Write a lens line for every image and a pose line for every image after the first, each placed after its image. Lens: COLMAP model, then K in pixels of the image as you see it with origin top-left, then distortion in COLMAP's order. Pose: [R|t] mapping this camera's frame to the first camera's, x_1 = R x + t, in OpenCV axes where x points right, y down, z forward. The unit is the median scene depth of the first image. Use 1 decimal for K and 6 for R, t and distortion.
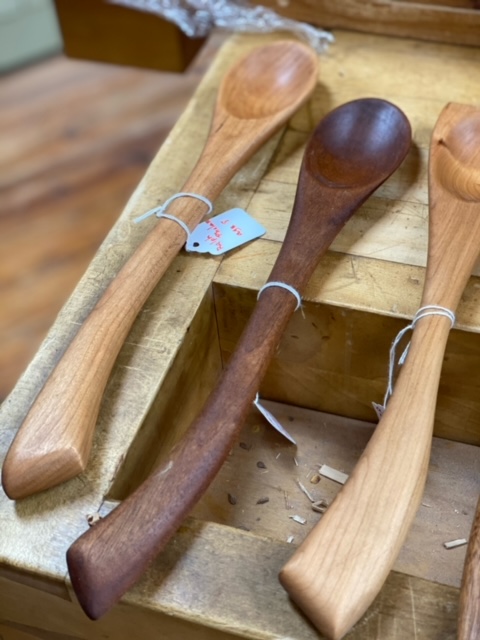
lens RADIAL K [[926.2, 0, 240.0], [0, 926.2, 320.0], [0, 0, 1]] dist [0.075371, 0.048629]
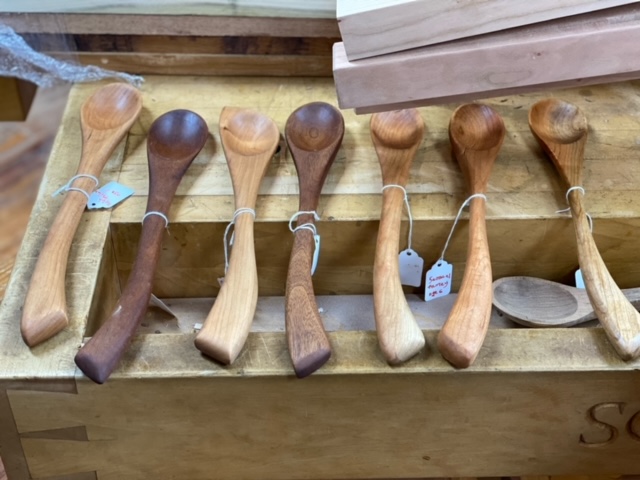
lens RADIAL K [[926.2, 0, 320.0], [0, 926.2, 240.0], [0, 0, 1]] dist [0.075371, 0.048629]
pose [[0.932232, -0.163561, 0.322787, -0.213177], [0.207219, 0.972573, -0.105646, 0.233284], [-0.296654, 0.165374, 0.940557, -0.640969]]
